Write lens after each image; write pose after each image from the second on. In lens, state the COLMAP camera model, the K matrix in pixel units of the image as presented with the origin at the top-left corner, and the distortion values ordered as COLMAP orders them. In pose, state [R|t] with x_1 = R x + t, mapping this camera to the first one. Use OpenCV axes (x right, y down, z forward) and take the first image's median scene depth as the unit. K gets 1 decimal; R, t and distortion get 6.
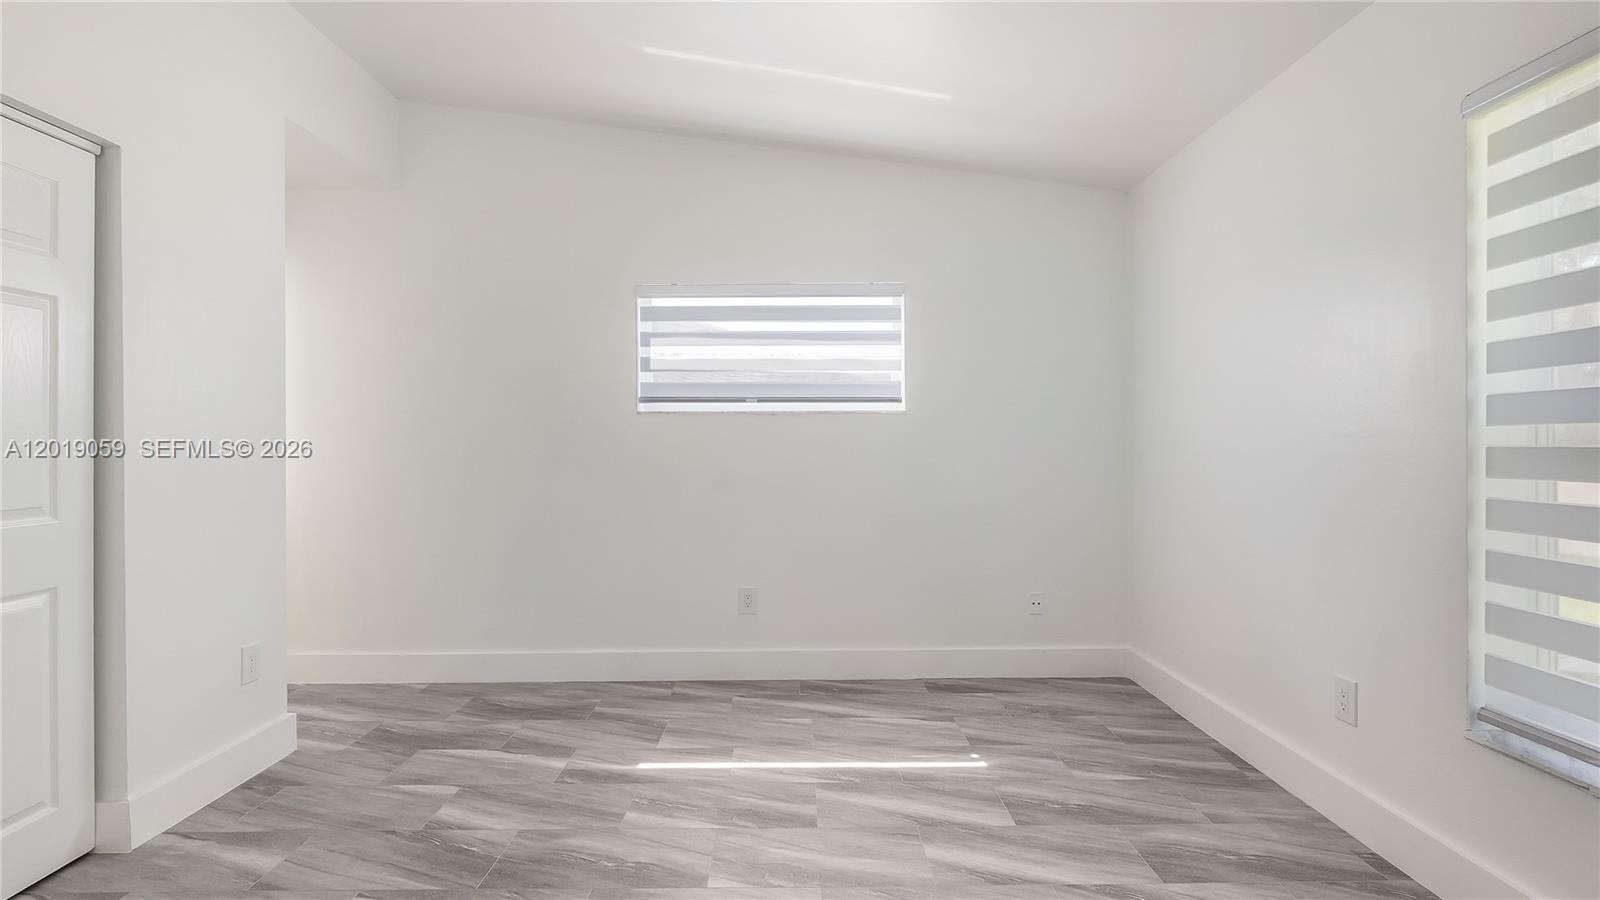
lens RADIAL K [[781.2, 0, 800.0], [0, 781.2, 450.0], [0, 0, 1]] dist [-0.004681, -0.000685]
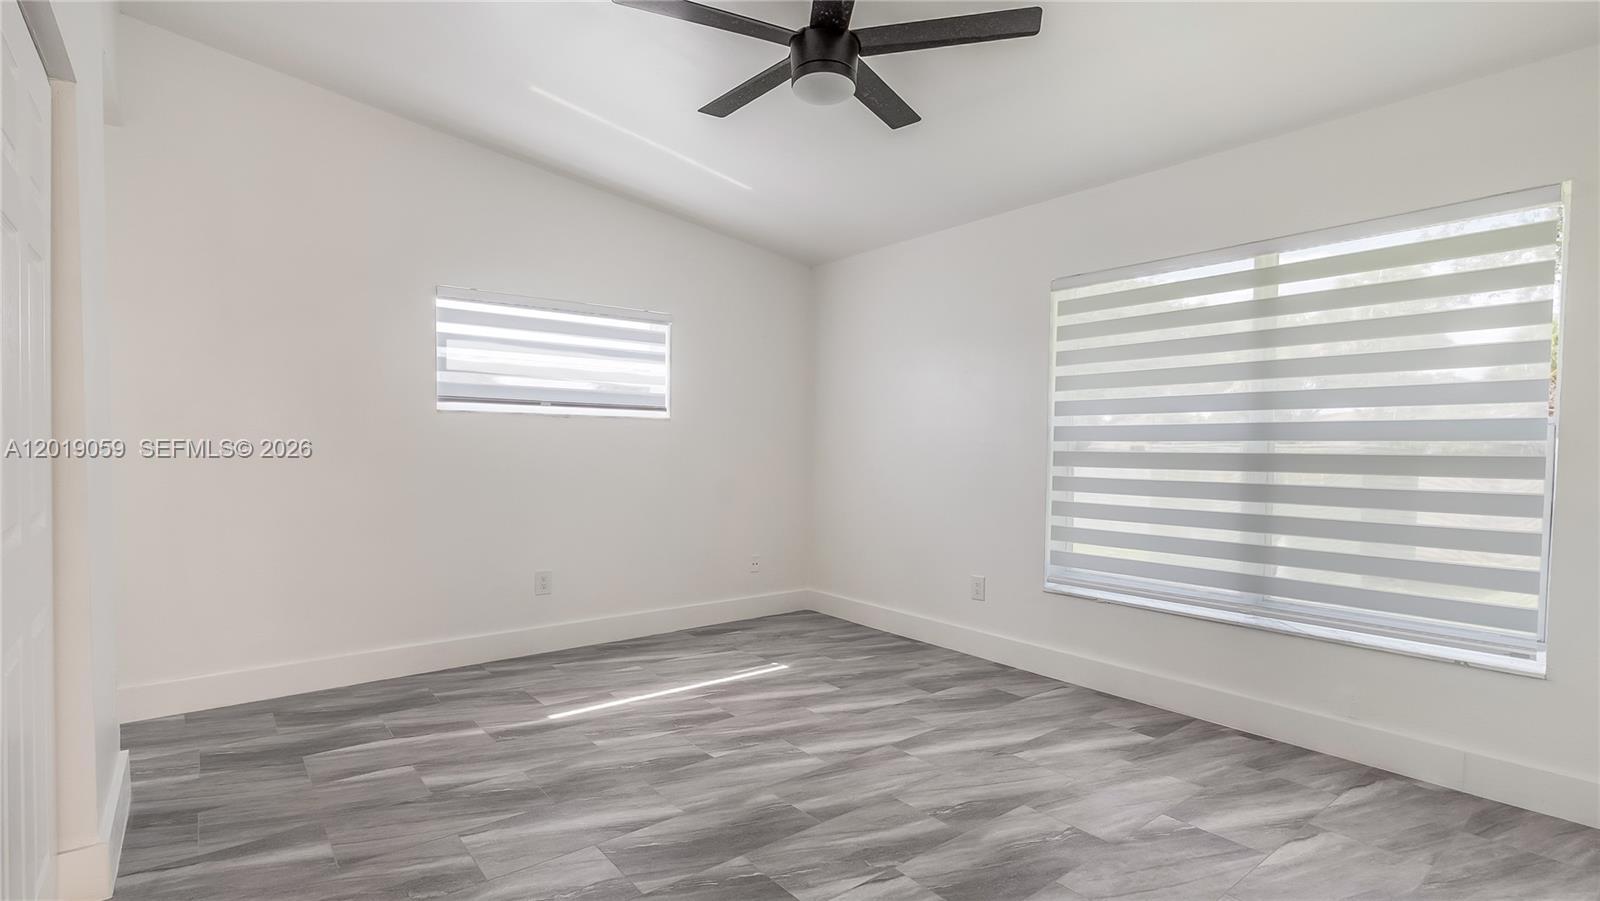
lens RADIAL K [[769.7, 0, 820.8], [0, 769.7, 482.3], [0, 0, 1]] dist [-0.001076, -0.000329]
pose [[0.772933, -0.018137, 0.634228, -0.556813], [-0.008599, 0.999200, 0.039053, 0.002410], [-0.634429, -0.035640, 0.772159, -0.123064]]
